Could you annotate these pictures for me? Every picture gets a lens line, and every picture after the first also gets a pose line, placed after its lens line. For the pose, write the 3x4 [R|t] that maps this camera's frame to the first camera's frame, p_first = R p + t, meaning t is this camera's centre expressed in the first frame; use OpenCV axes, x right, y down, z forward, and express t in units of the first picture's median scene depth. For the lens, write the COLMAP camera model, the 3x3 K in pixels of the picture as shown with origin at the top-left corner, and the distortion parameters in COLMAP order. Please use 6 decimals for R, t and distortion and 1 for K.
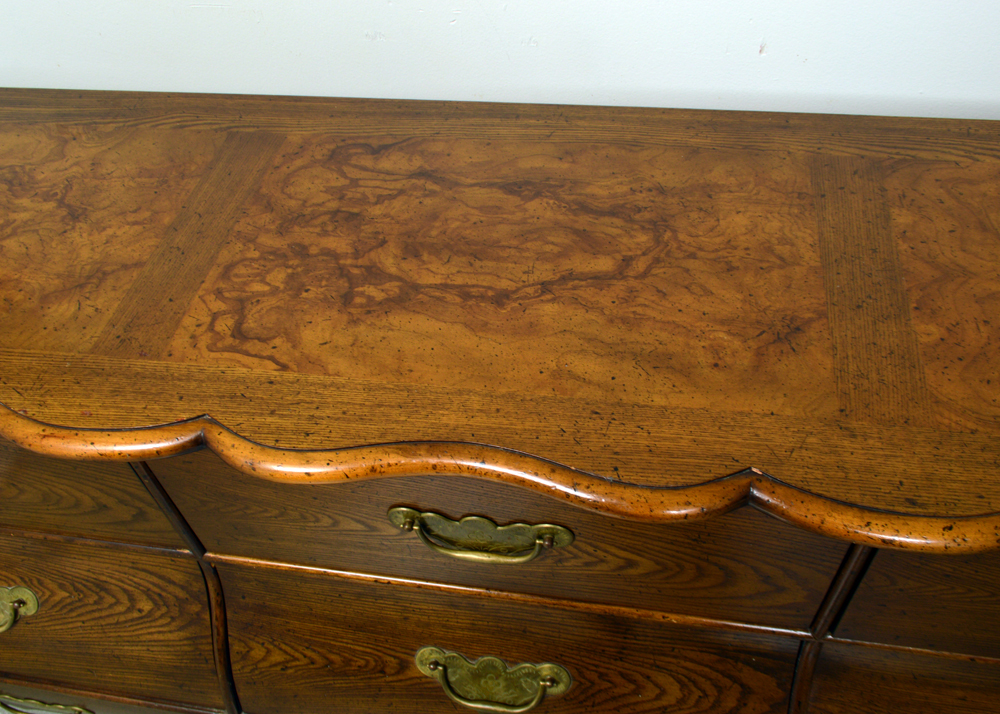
lens RADIAL K [[831.2, 0, 501.8], [0, 831.2, 358.9], [0, 0, 1]] dist [-0.020227, 0.012577]
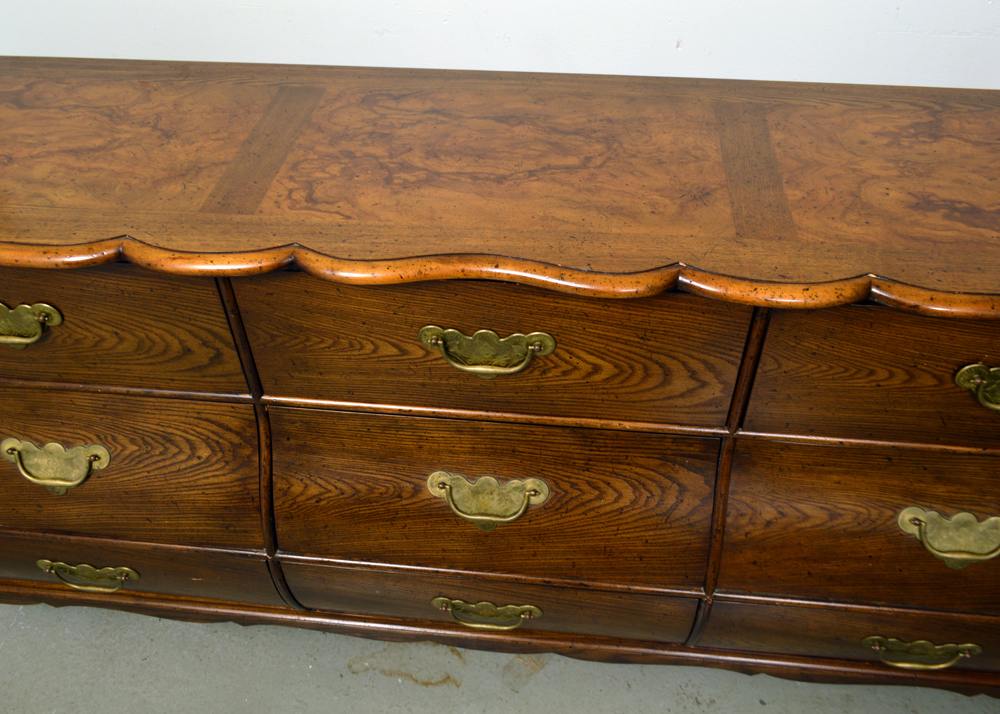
lens RADIAL K [[831.2, 0, 501.8], [0, 831.2, 358.9], [0, 0, 1]] dist [-0.020227, 0.012577]
pose [[0.996604, -0.002091, 0.082313, -0.101132], [0.010526, 0.994711, -0.102171, 0.327681], [-0.081664, 0.102690, 0.991355, -0.314476]]
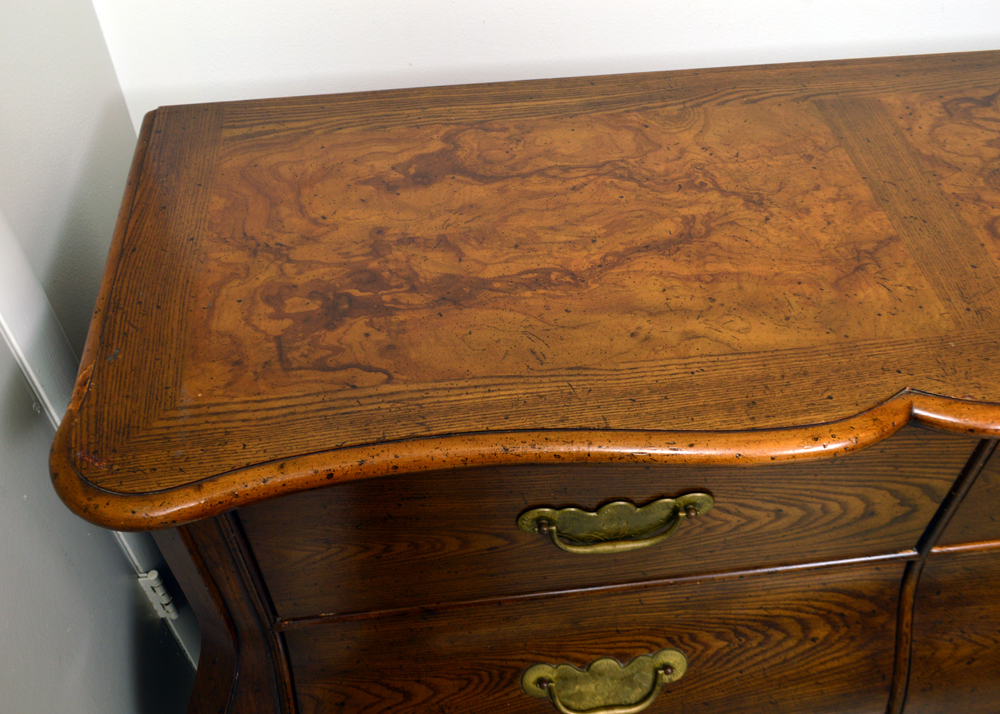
lens RADIAL K [[909.3, 0, 500.0], [0, 909.3, 357.0], [0, 0, 1]] dist [-0.030695, 0.007443]
pose [[0.959849, -0.163329, 0.228067, -1.058902], [0.171463, 0.985058, -0.016183, -0.041842], [-0.222016, 0.054638, 0.973511, 0.128933]]
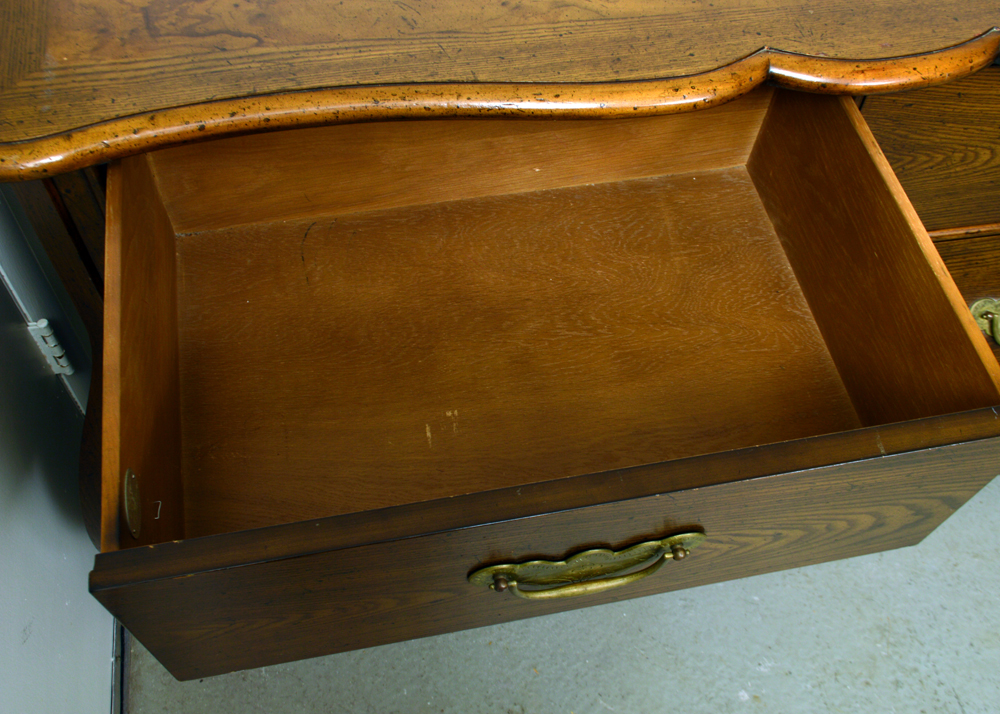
lens RADIAL K [[941.8, 0, 500.0], [0, 941.8, 357.0], [0, 0, 1]] dist [-0.034454, 0.009921]
pose [[0.934399, -0.221329, 0.279127, -1.066827], [0.190691, 0.972616, 0.132870, 0.154421], [-0.300891, -0.070927, 0.951017, 0.062007]]
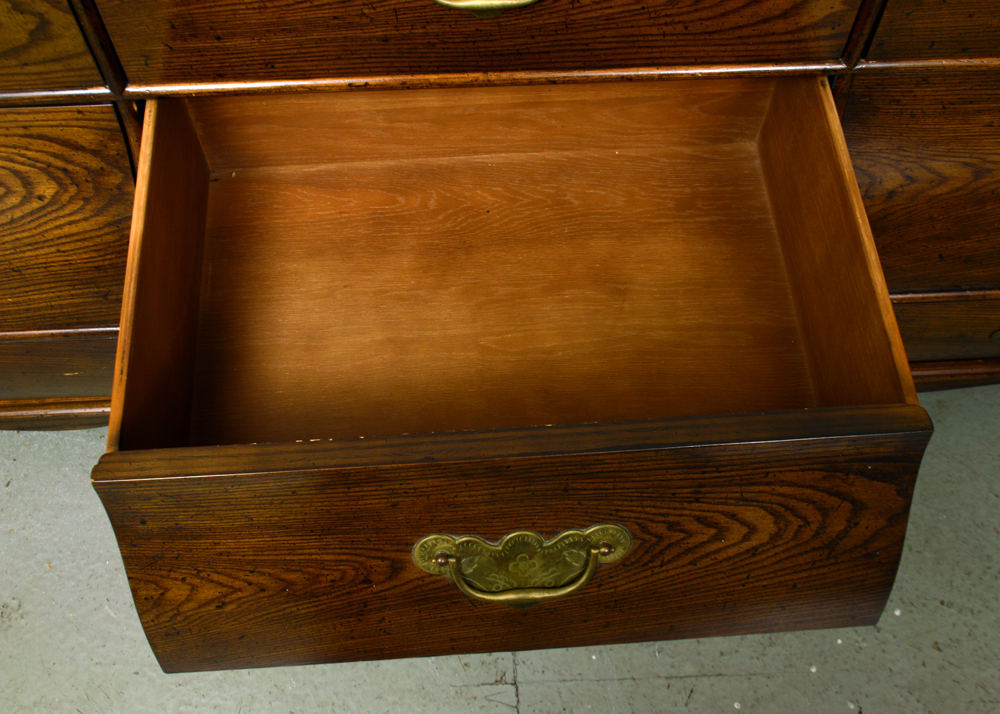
lens RADIAL K [[1055.0, 0, 503.3], [0, 1055.0, 354.5], [0, 0, 1]] dist [-0.029380, 0.004013]
pose [[0.972402, -0.157488, 0.172139, -0.229365], [0.120322, 0.970630, 0.208327, 0.333804], [-0.199893, -0.181866, 0.962792, -0.098977]]
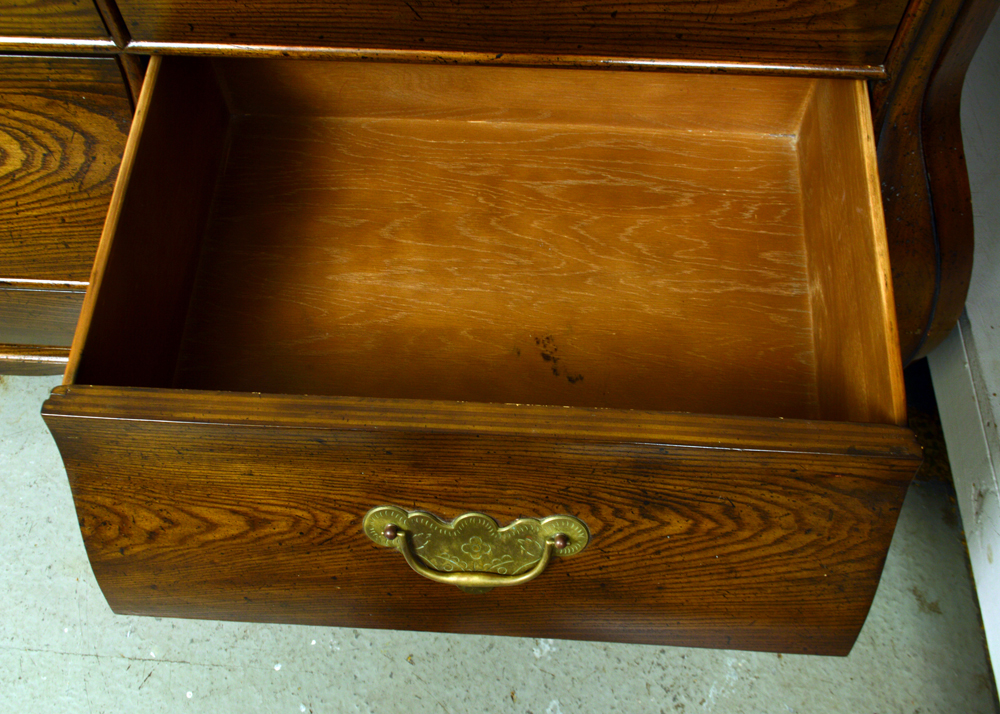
lens RADIAL K [[1055.0, 0, 503.3], [0, 1055.0, 354.5], [0, 0, 1]] dist [-0.029380, 0.004013]
pose [[0.991599, -0.079927, 0.101705, 0.668942], [0.052526, 0.967316, 0.248073, 0.075716], [-0.118209, -0.240646, 0.963388, 0.067544]]
